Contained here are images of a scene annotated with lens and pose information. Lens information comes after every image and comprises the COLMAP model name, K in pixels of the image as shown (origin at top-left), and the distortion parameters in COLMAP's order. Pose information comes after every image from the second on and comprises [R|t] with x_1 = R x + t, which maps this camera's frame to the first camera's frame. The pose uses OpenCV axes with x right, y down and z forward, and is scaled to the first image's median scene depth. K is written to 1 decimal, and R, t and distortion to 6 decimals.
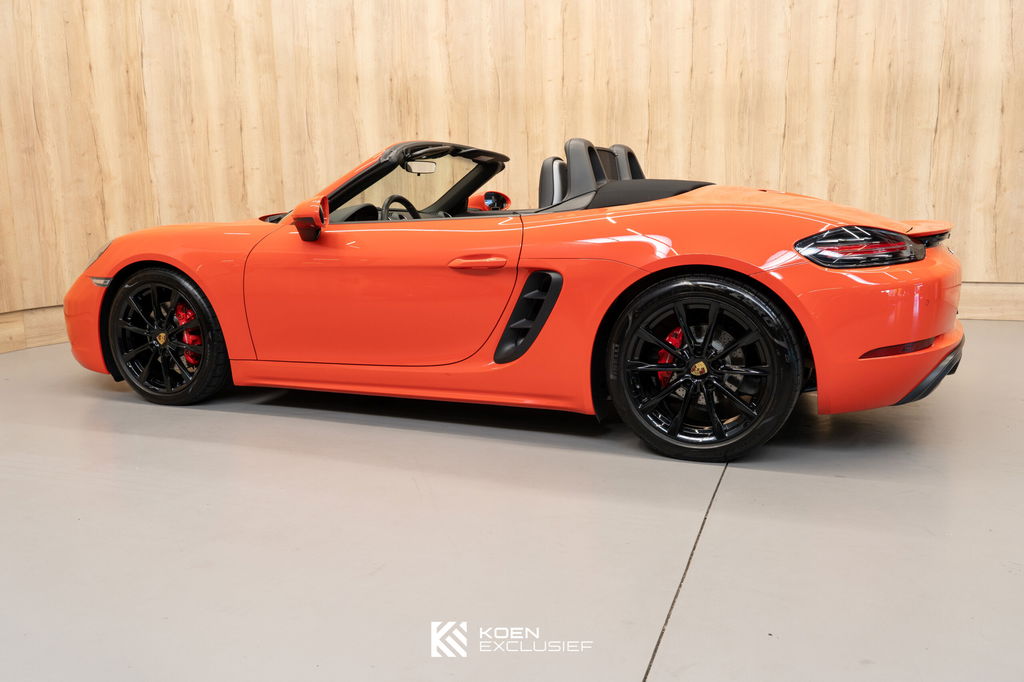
lens RADIAL K [[864.4, 0, 508.5], [0, 864.4, 339.5], [0, 0, 1]] dist [-0.010200, -0.003429]
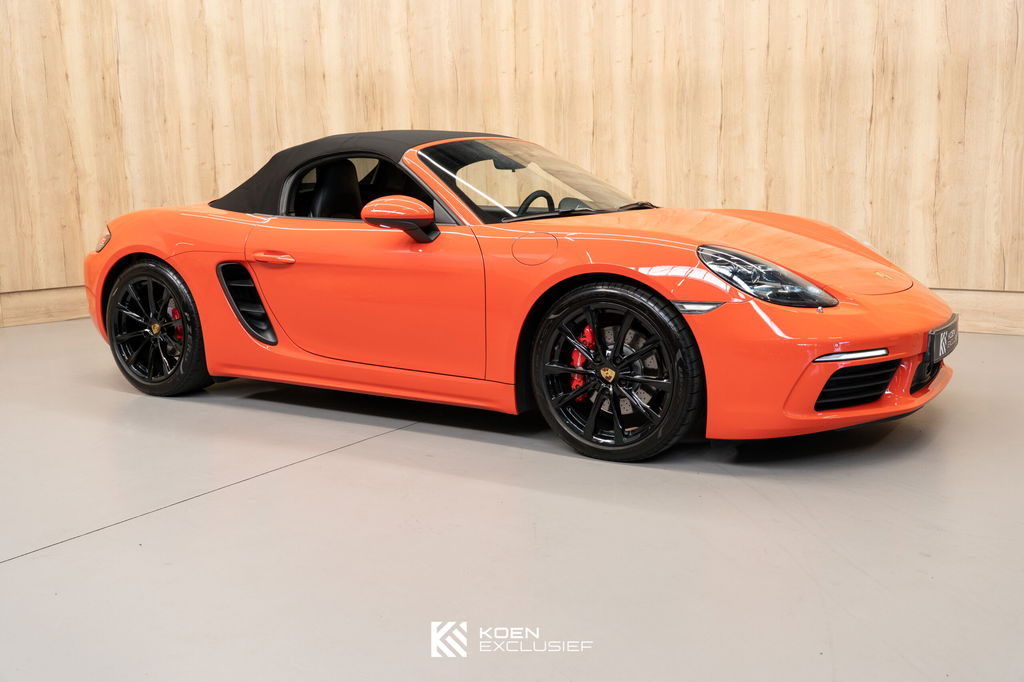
lens RADIAL K [[979.0, 0, 513.5], [0, 979.0, 349.9], [0, 0, 1]] dist [-0.016587, 0.000000]
pose [[0.972797, 0.037127, -0.228666, 0.338796], [-0.035121, 0.999301, 0.012836, 0.000233], [0.228983, -0.004455, 0.973420, -0.083037]]
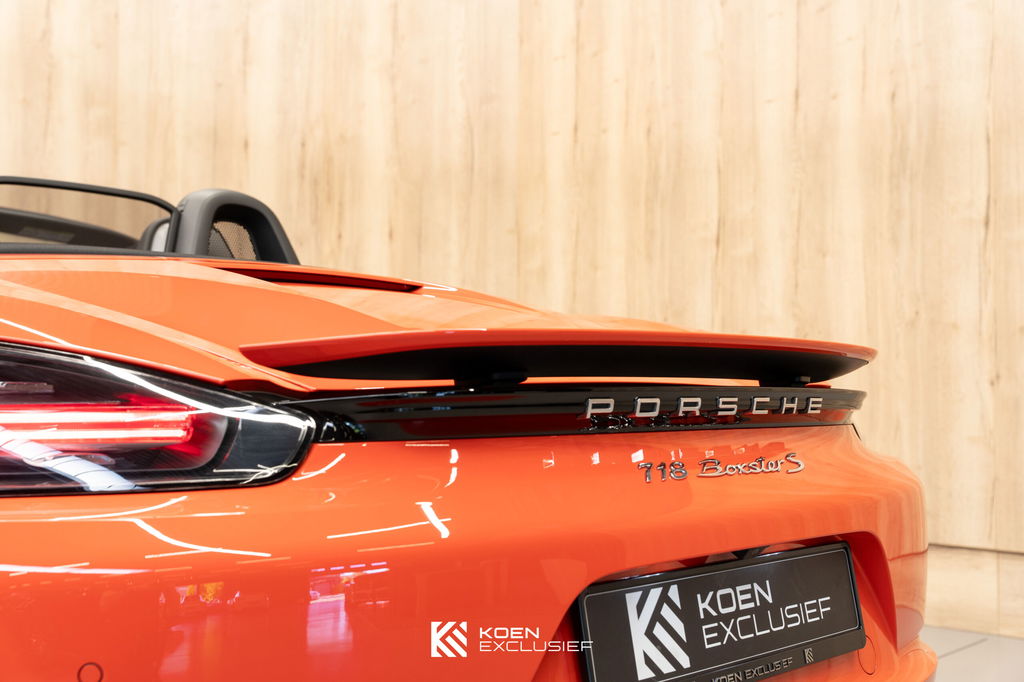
lens RADIAL K [[1236.2, 0, 505.9], [0, 1236.2, 351.4], [0, 0, 1]] dist [0.009929, 0.000000]
pose [[0.938249, 0.023639, -0.345152, 0.296944], [-0.086045, 0.982258, -0.166630, -0.042344], [0.335090, 0.186039, 0.923636, 0.330332]]
